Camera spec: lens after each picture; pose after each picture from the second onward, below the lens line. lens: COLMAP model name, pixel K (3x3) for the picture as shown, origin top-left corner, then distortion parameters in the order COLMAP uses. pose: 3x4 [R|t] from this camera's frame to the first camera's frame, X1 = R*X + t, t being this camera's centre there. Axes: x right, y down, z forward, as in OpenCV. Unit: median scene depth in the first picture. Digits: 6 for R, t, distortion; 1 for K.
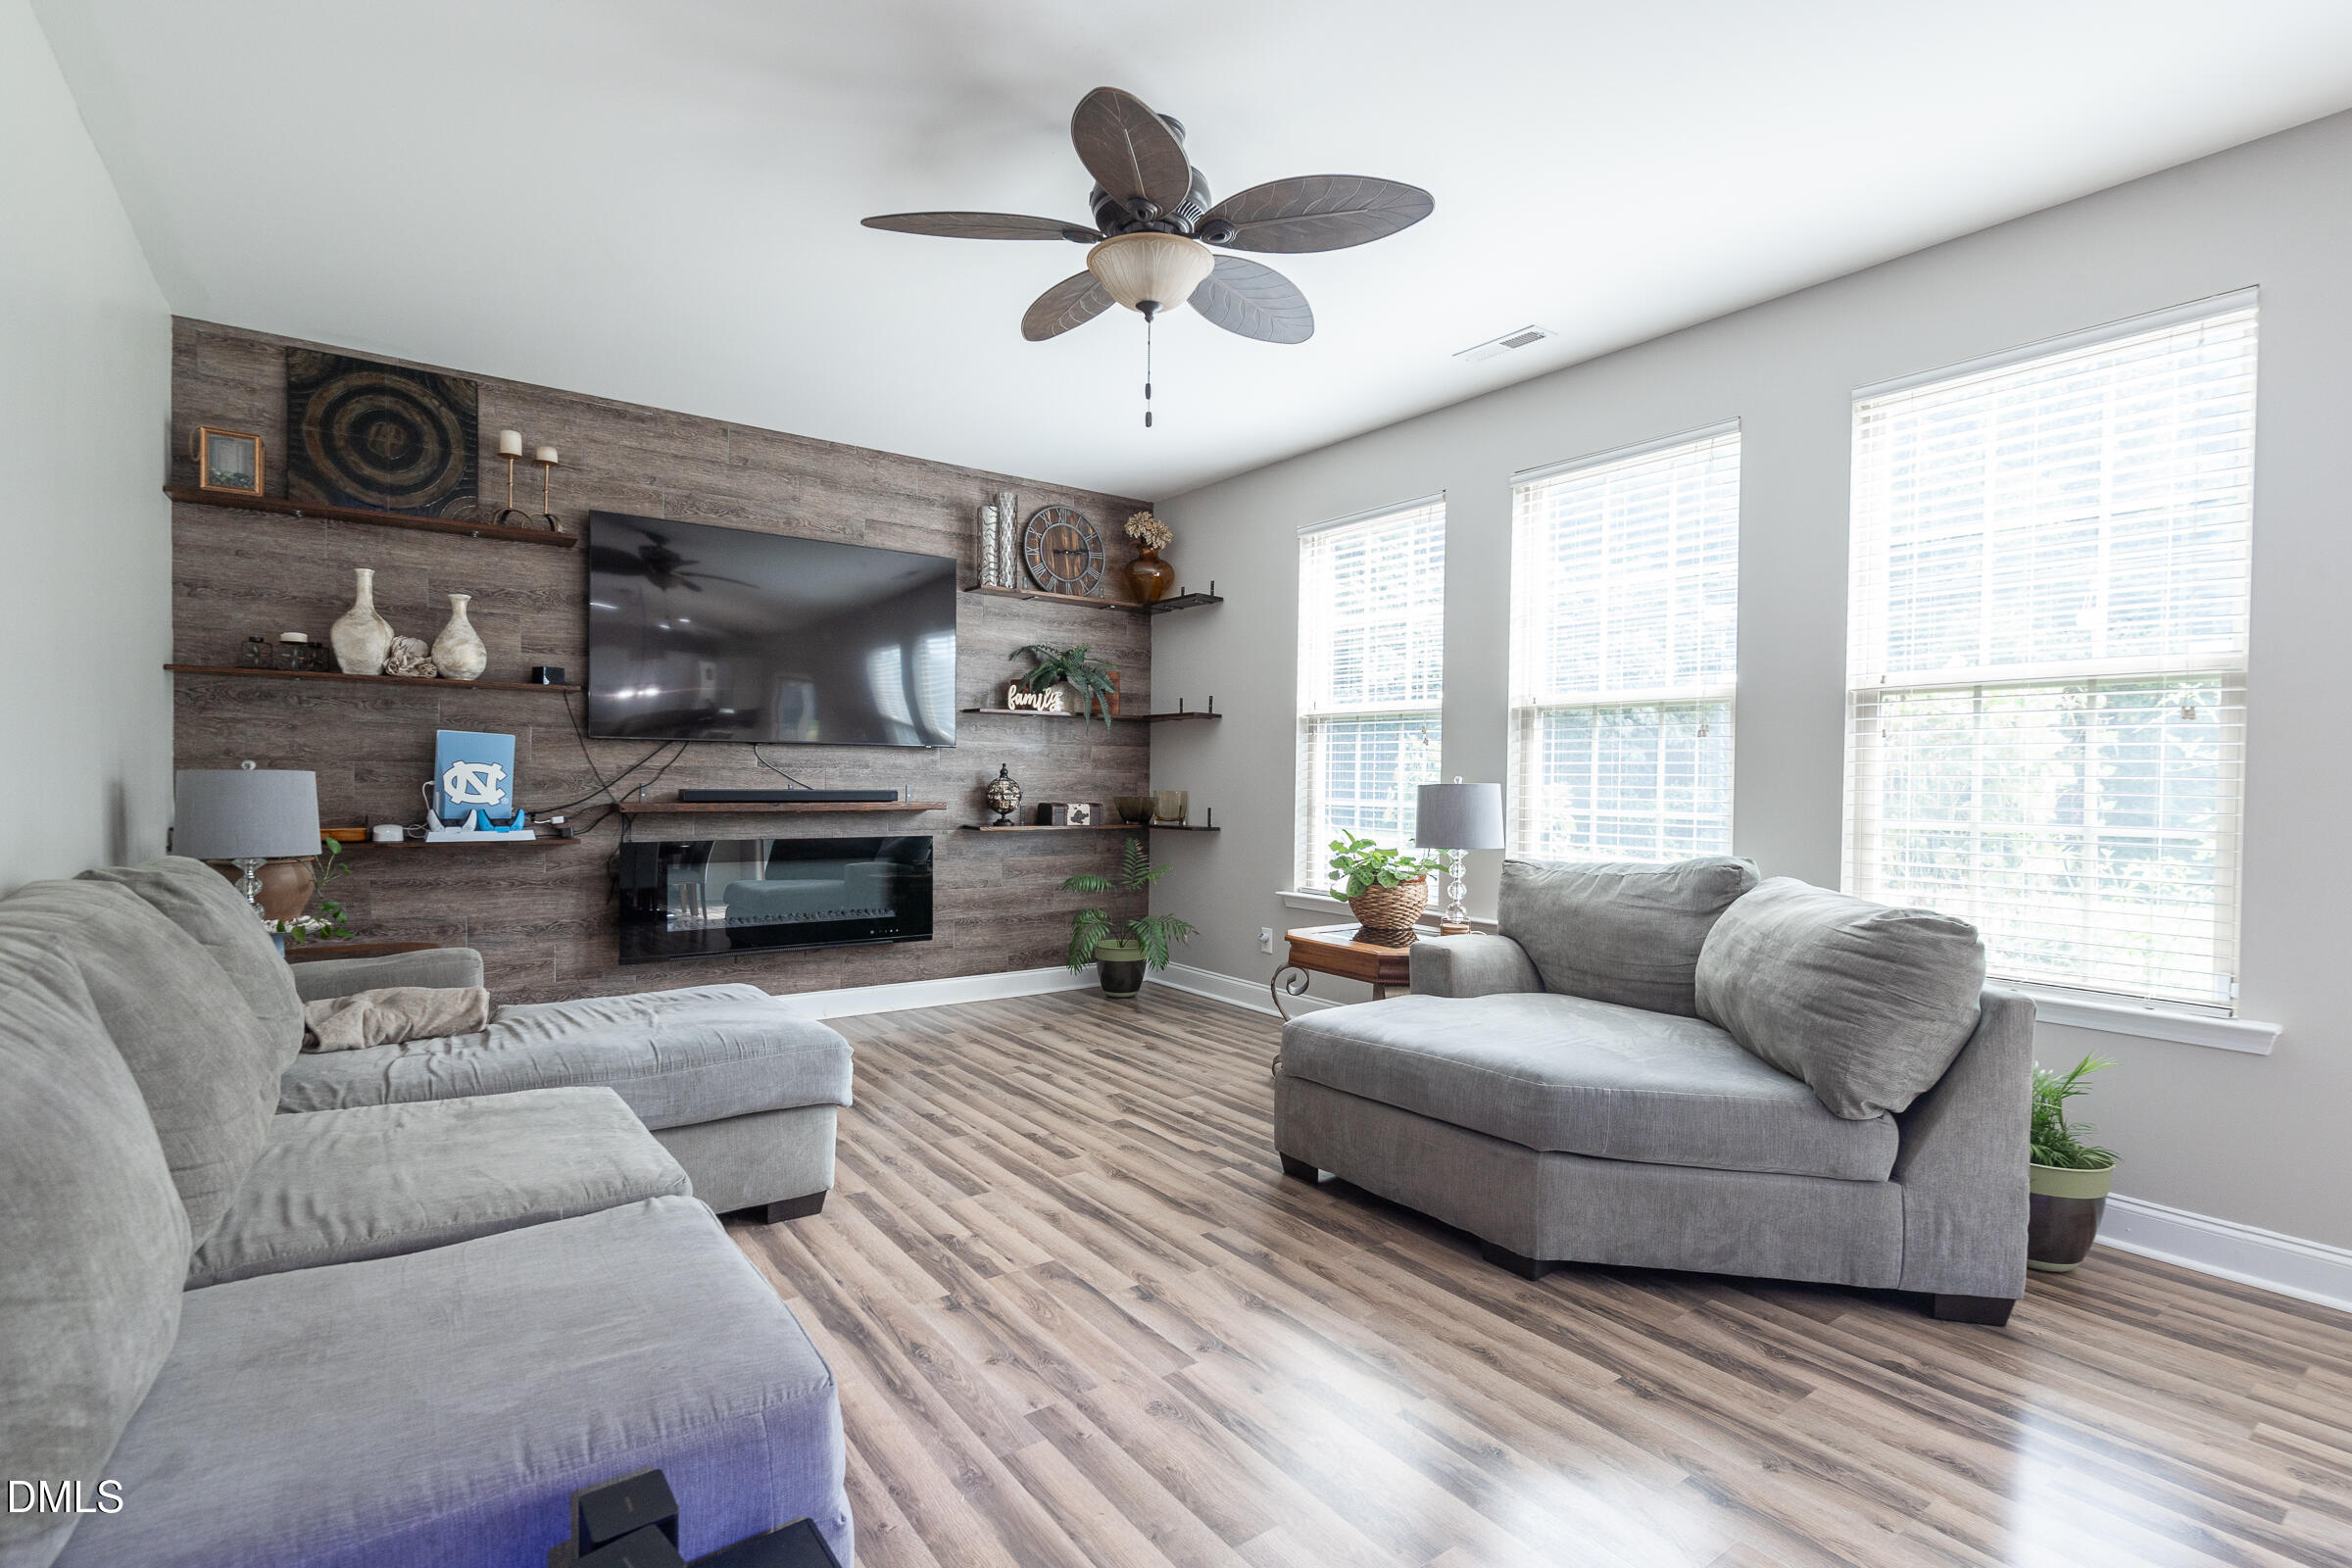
lens RADIAL K [[1094.8, 0, 1165.2], [0, 1094.8, 796.6], [0, 0, 1]] dist [-0.000923, -0.000014]
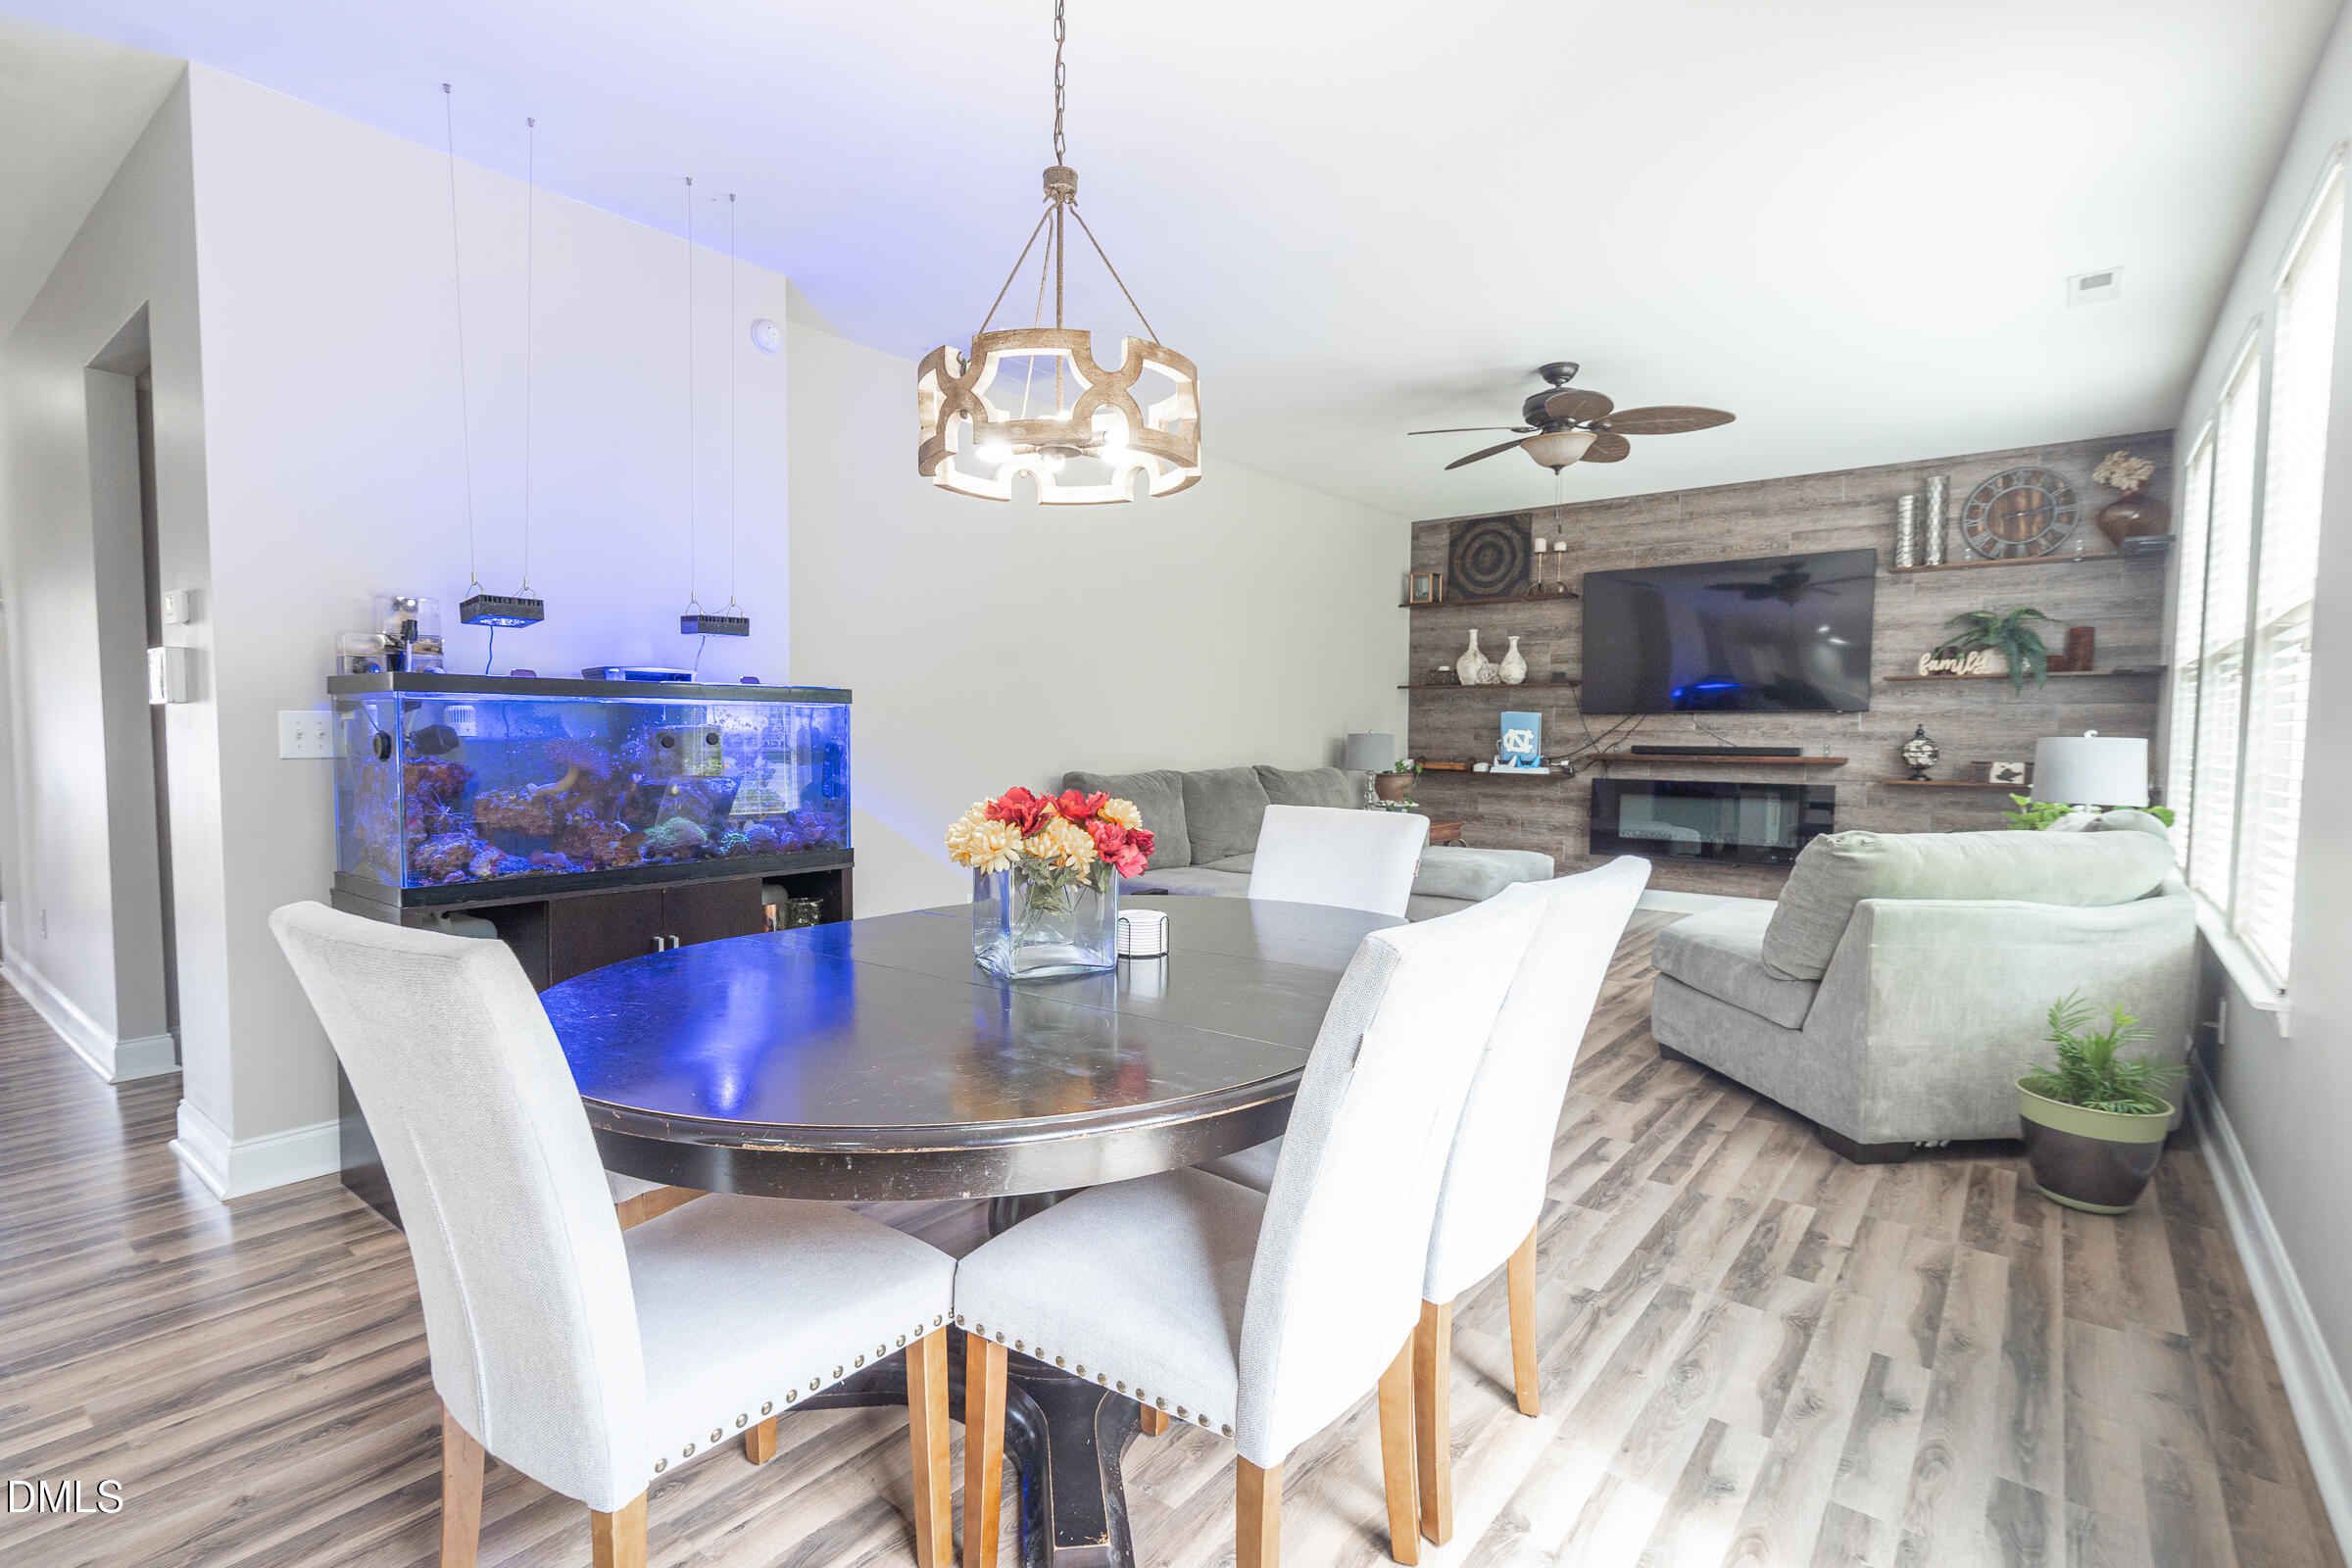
lens RADIAL K [[1094.8, 0, 1165.2], [0, 1094.8, 796.6], [0, 0, 1]] dist [-0.000923, -0.000014]
pose [[0.285757, 0.046462, -0.957175, 0.899068], [-0.017850, 0.998909, 0.043159, 0.011367], [0.958136, 0.004752, 0.286275, -0.065657]]
